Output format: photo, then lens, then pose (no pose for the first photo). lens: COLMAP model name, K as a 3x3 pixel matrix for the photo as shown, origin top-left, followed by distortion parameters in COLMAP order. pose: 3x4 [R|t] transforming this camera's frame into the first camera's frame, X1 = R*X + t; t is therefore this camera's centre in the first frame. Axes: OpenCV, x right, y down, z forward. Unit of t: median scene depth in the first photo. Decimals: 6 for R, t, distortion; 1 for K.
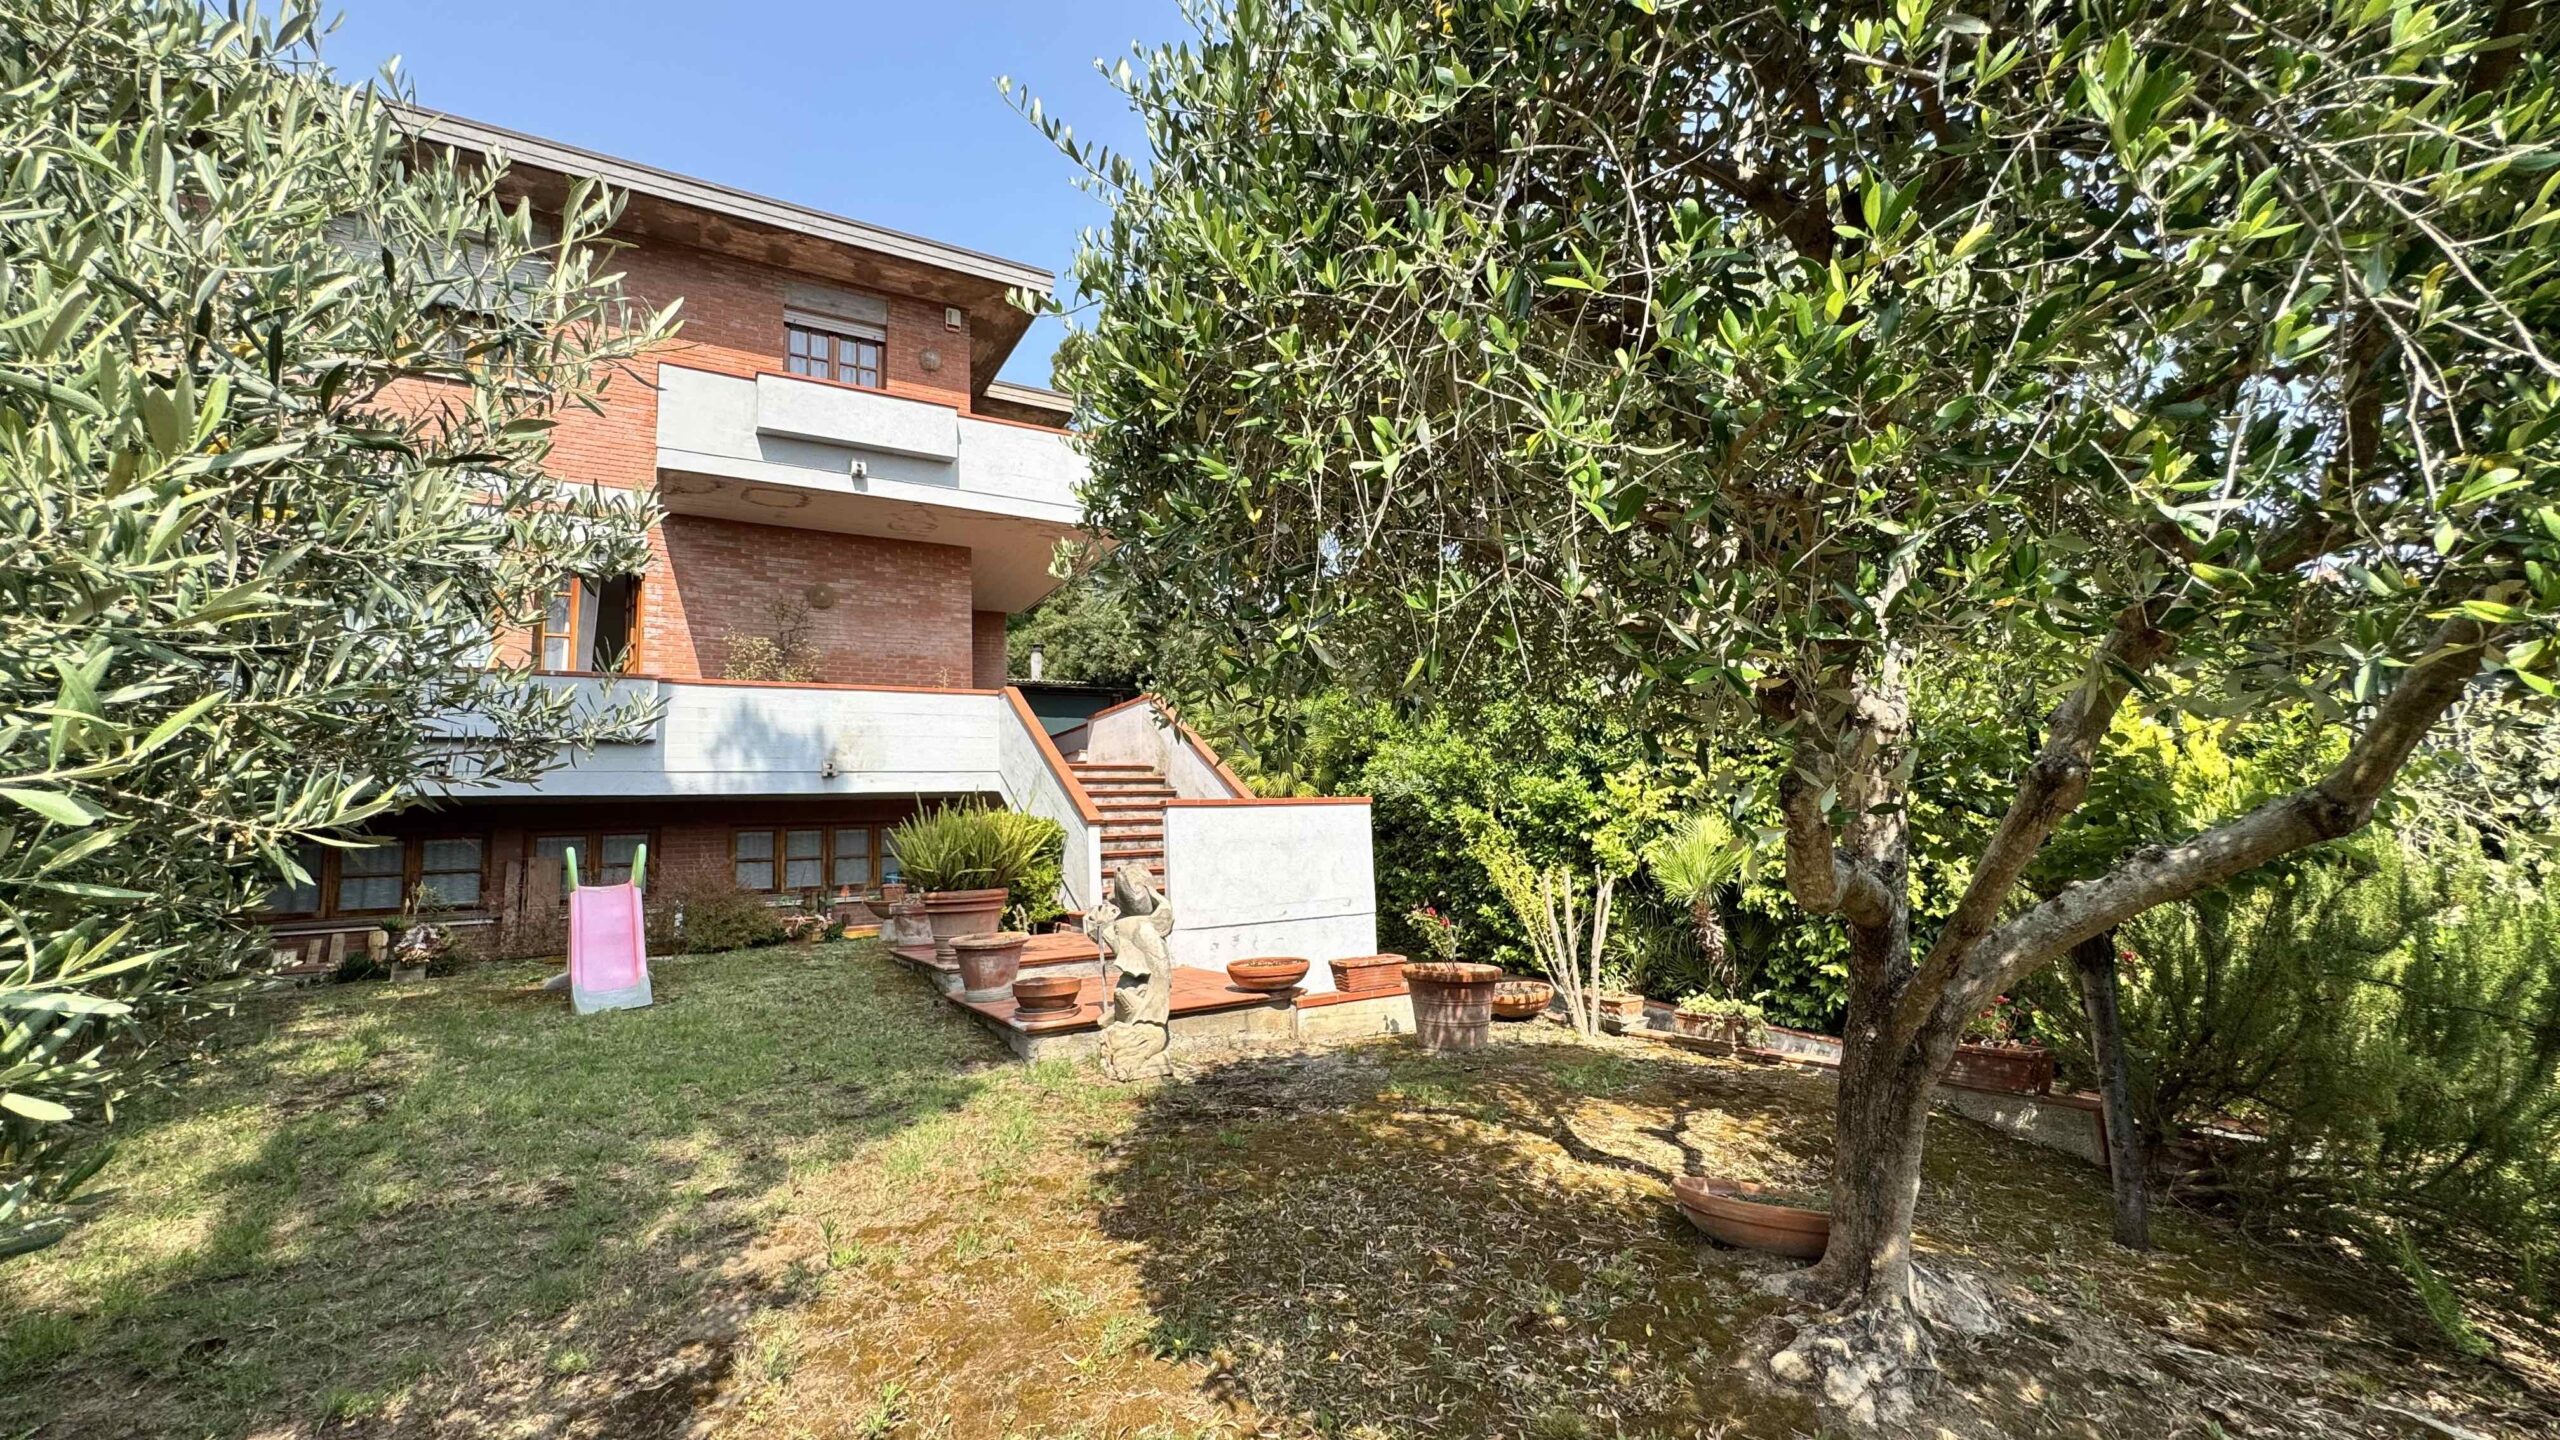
lens RADIAL K [[1026.0, 0, 1276.0], [0, 1026.0, 724.2], [0, 0, 1]] dist [0.000414, -0.000125]
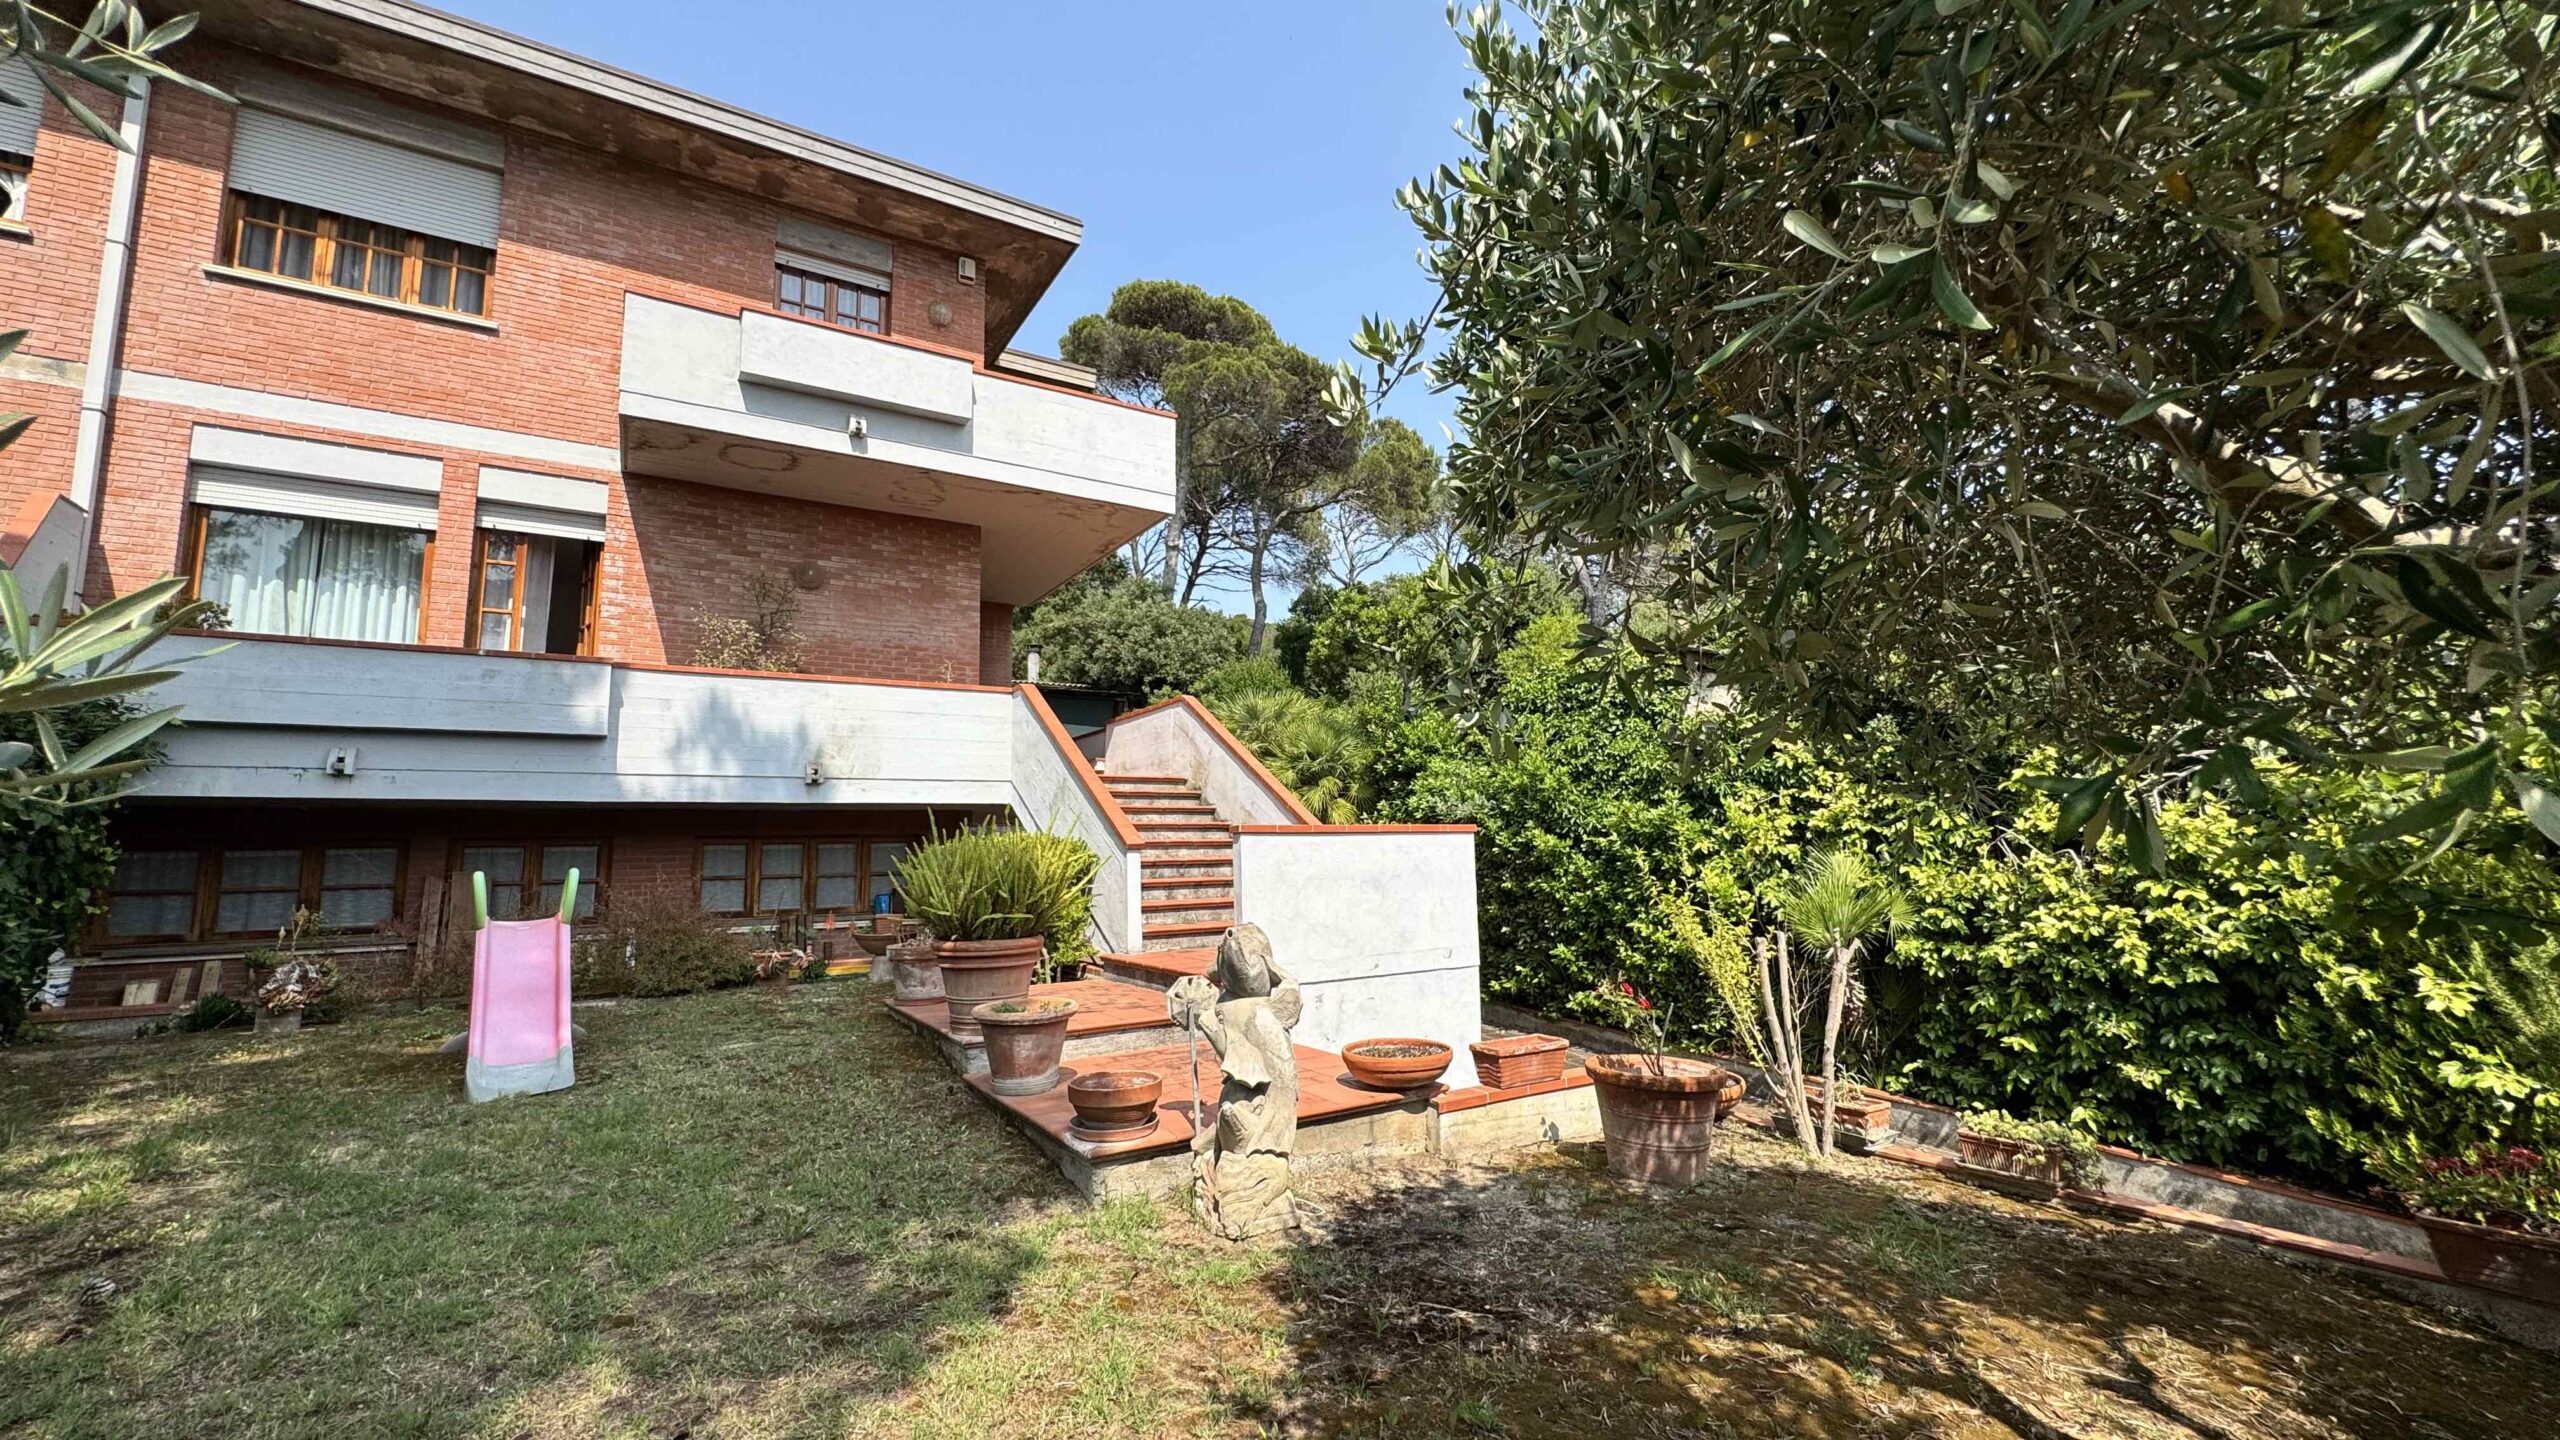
lens RADIAL K [[1026.0, 0, 1276.2], [0, 1026.0, 723.7], [0, 0, 1]] dist [0.000414, -0.000125]
pose [[0.999624, 0.022655, 0.015448, -0.077116], [-0.022490, 0.999689, -0.010811, 0.002336], [-0.015688, 0.010459, 0.999822, 0.166241]]
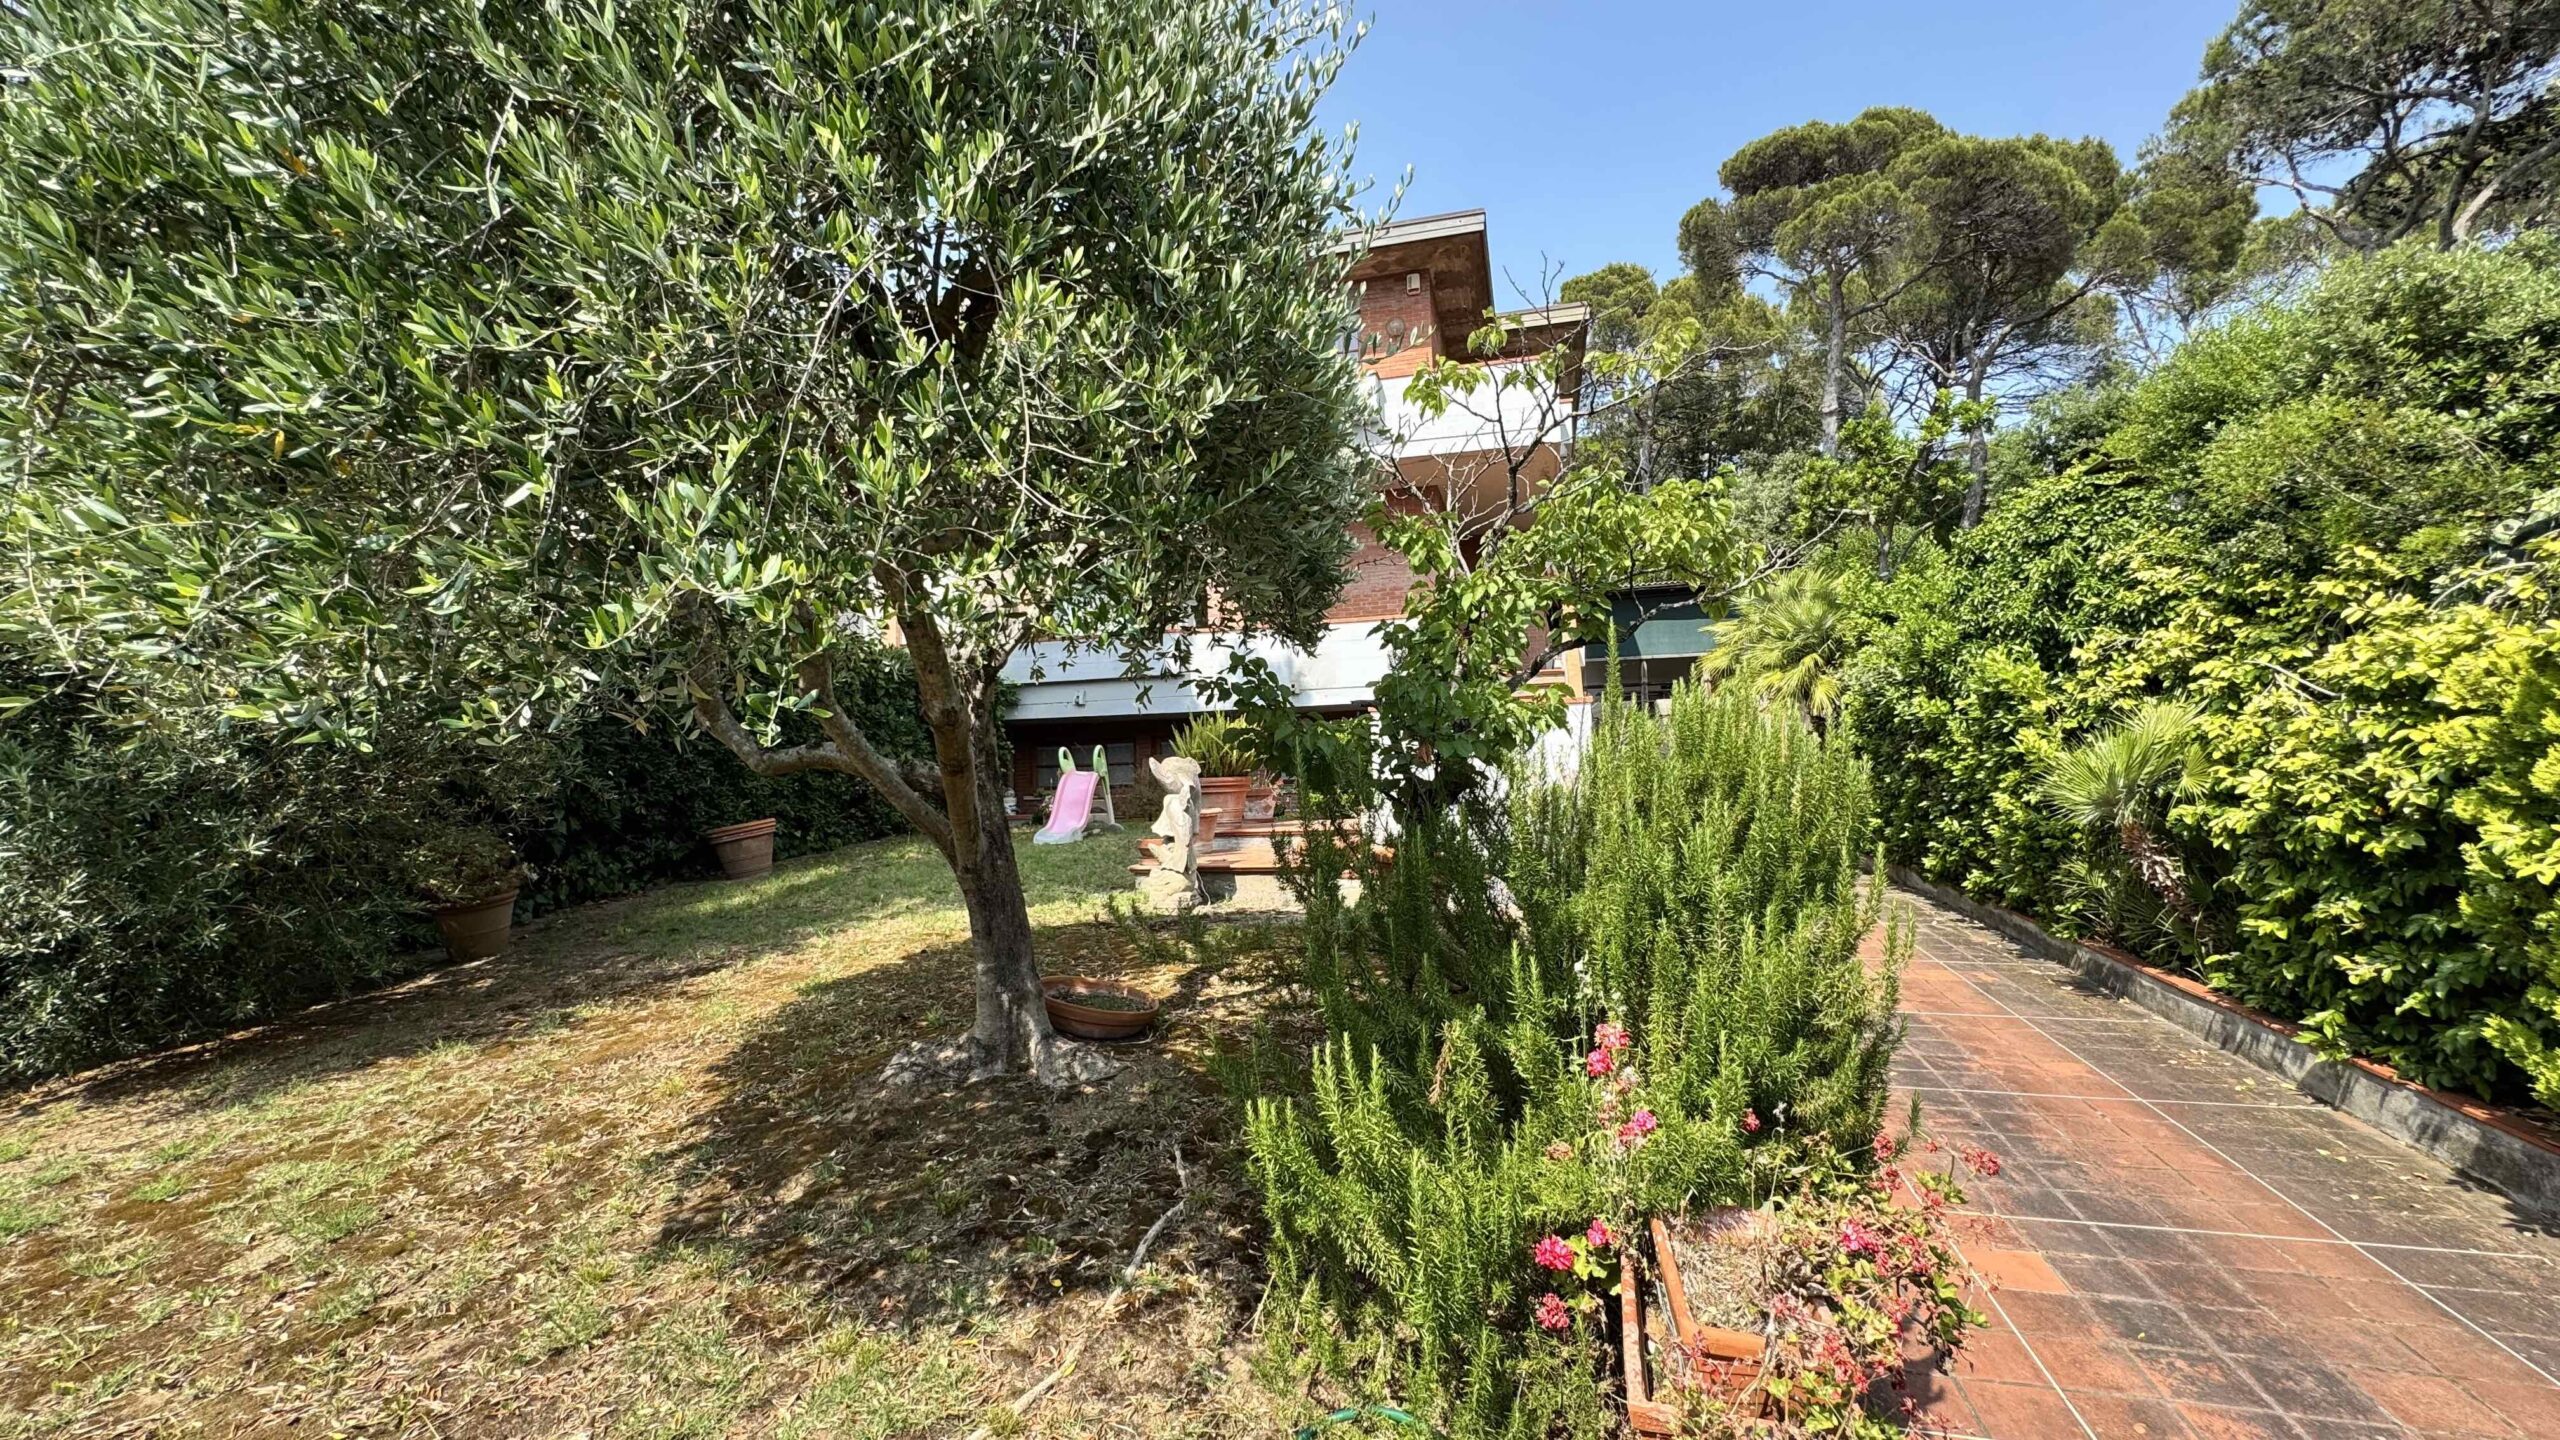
lens RADIAL K [[1026.0, 0, 1281.0], [0, 1026.0, 721.5], [0, 0, 1]] dist [0.000414, -0.000125]
pose [[0.705643, -0.020597, -0.708268, 0.551792], [0.084265, 0.994923, 0.055020, 0.014134], [0.703539, -0.098507, 0.703796, 0.084842]]
